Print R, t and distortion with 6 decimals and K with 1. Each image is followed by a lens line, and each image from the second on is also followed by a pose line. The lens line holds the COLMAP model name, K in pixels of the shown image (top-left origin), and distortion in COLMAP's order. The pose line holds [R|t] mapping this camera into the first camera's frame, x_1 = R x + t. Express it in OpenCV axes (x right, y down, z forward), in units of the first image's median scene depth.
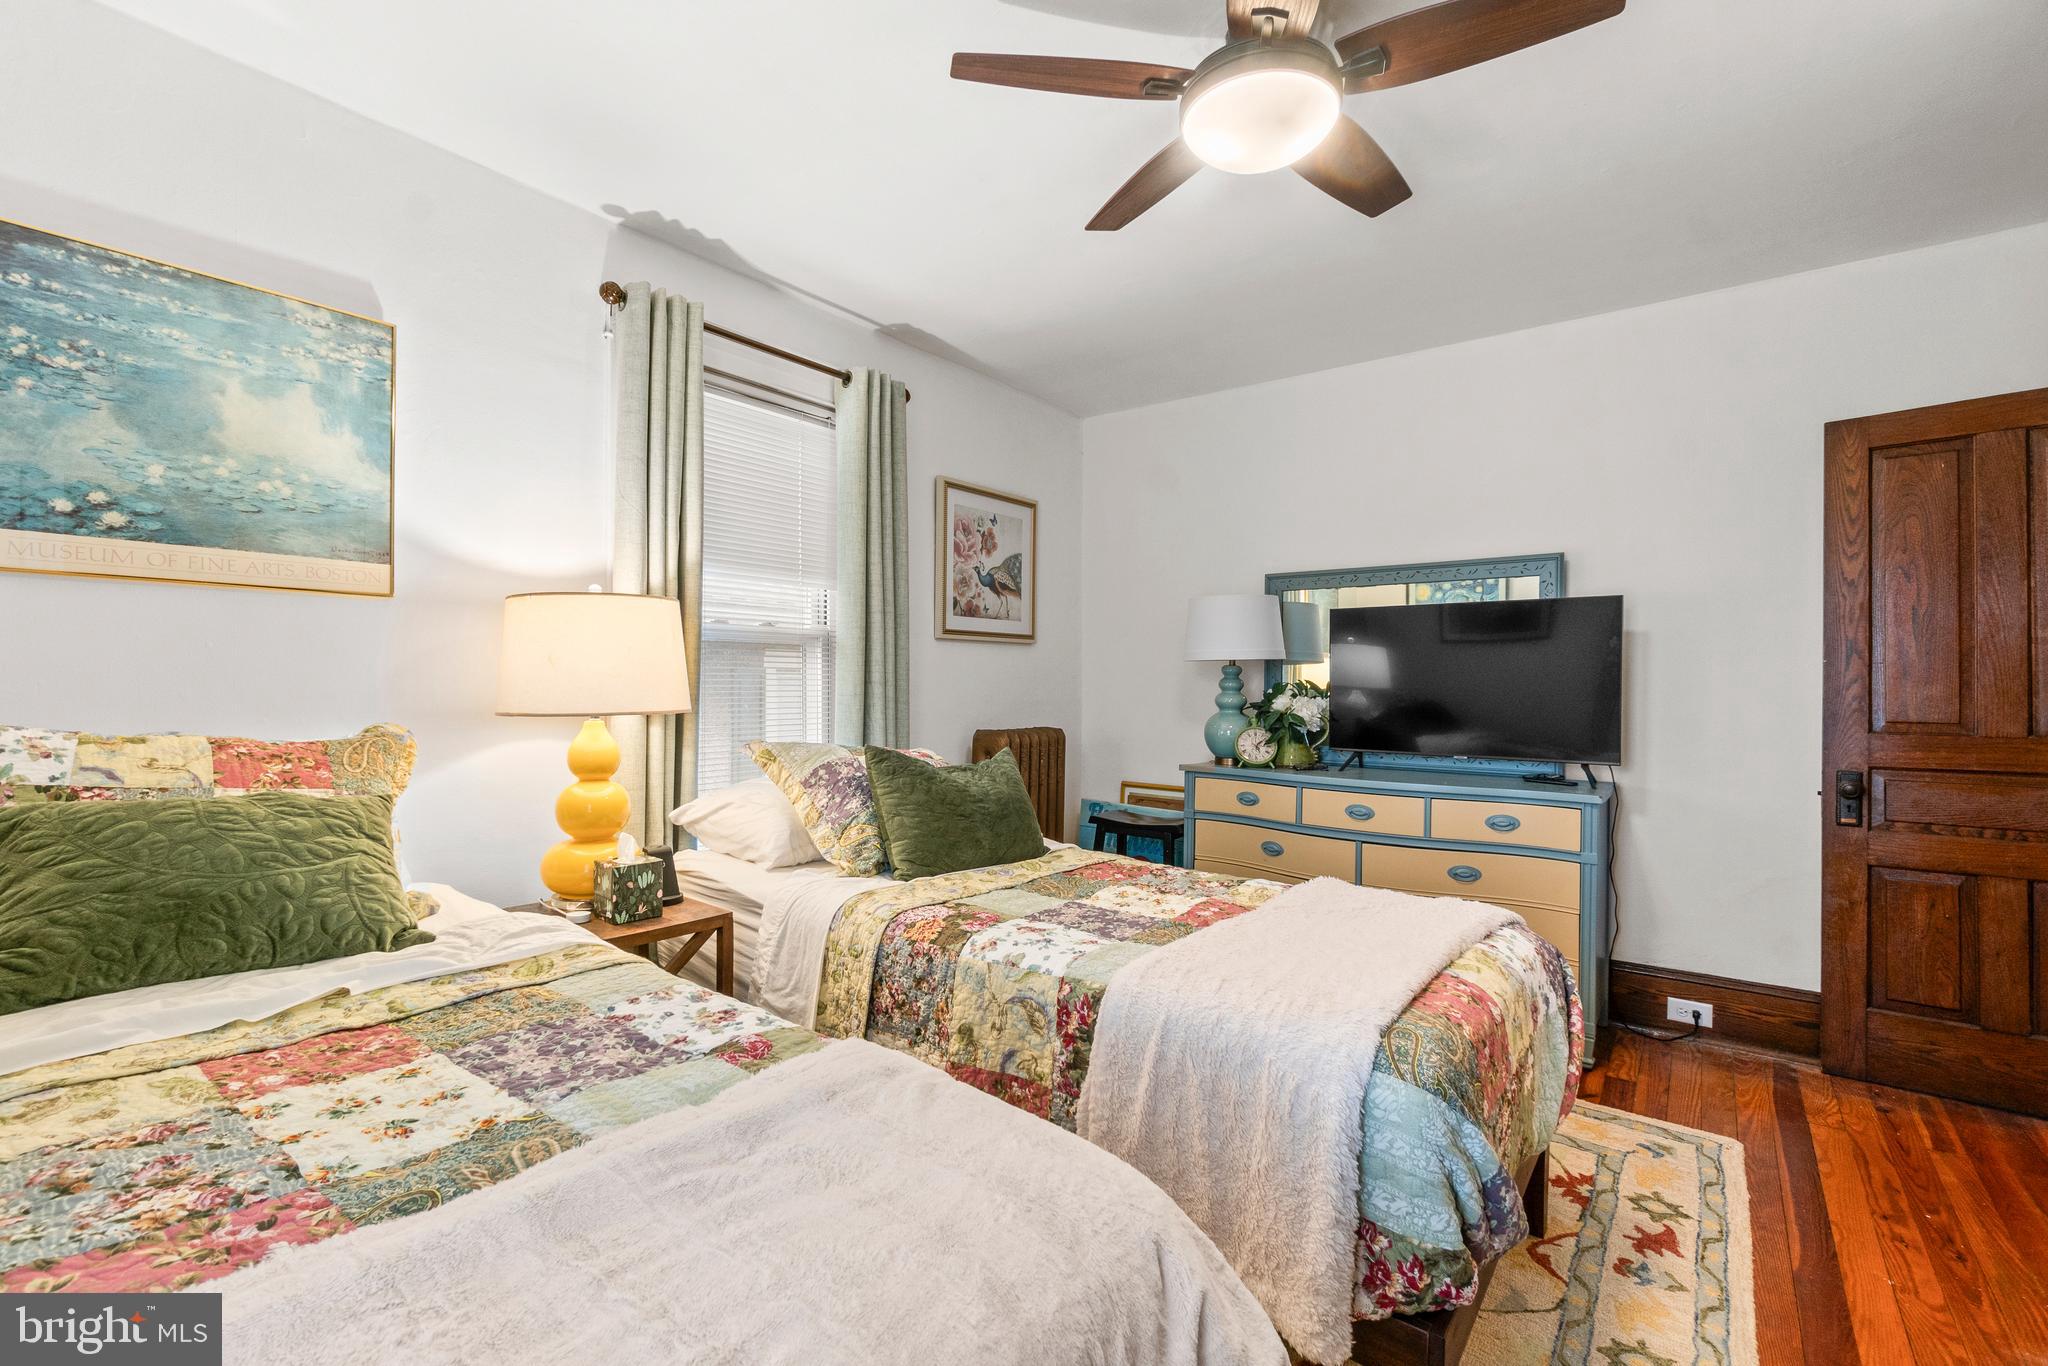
lens RADIAL K [[873.7, 0, 1024.1], [0, 873.7, 686.8], [0, 0, 1]] dist [-0.001094, -0.000012]
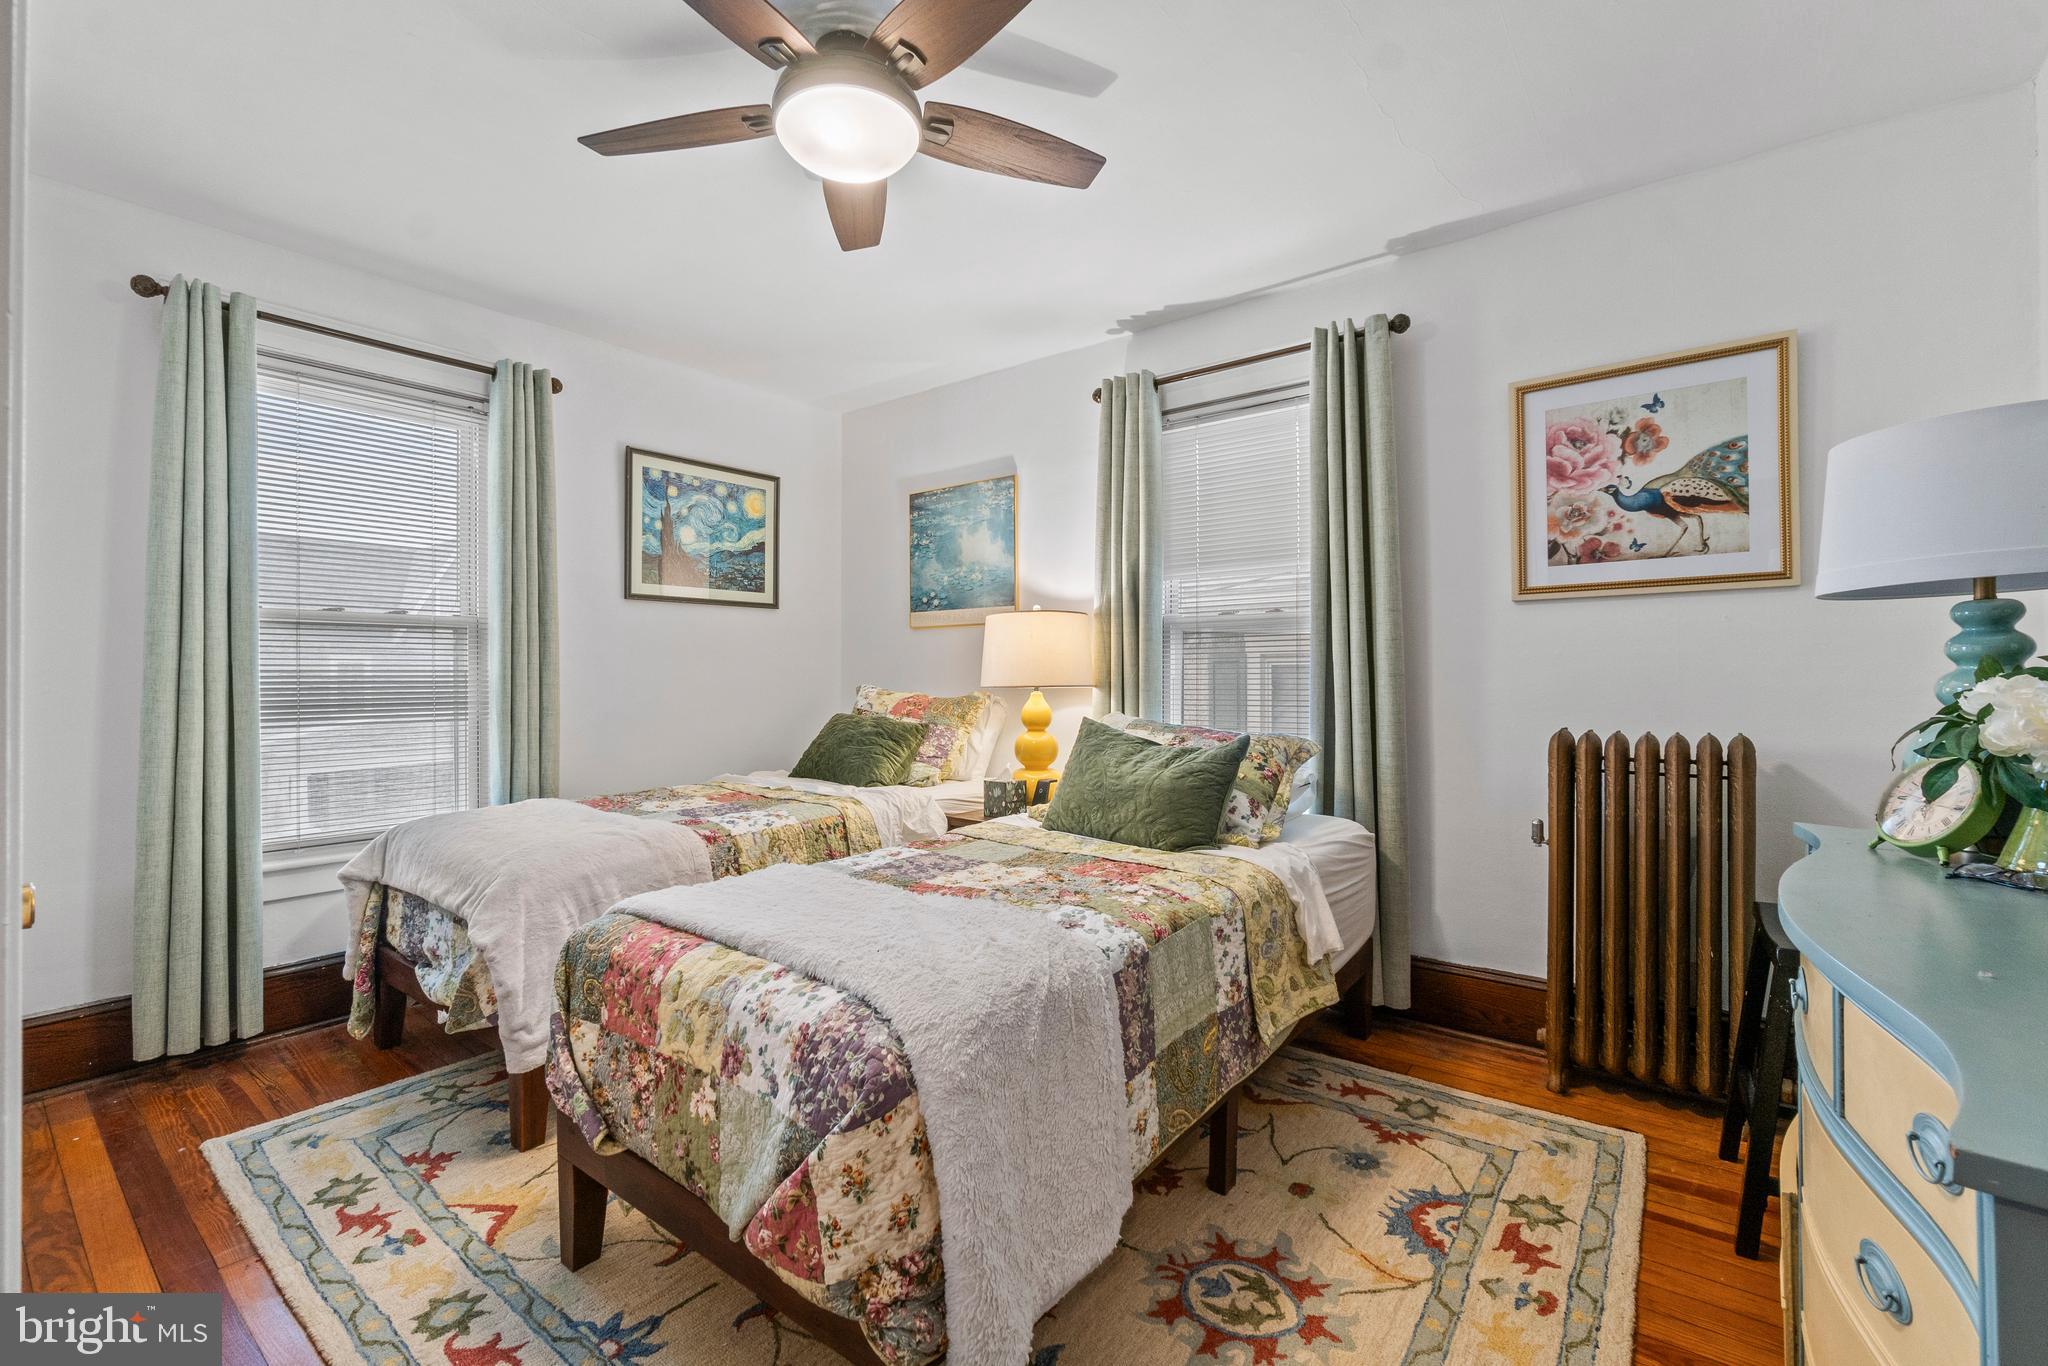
lens RADIAL K [[873.7, 0, 1022.1], [0, 873.7, 675.2], [0, 0, 1]] dist [-0.001094, -0.000012]
pose [[0.021847, -0.006628, -0.999739, 0.676664], [0.004690, 0.999968, -0.006527, 0.011414], [0.999750, -0.004546, 0.021877, 0.595503]]
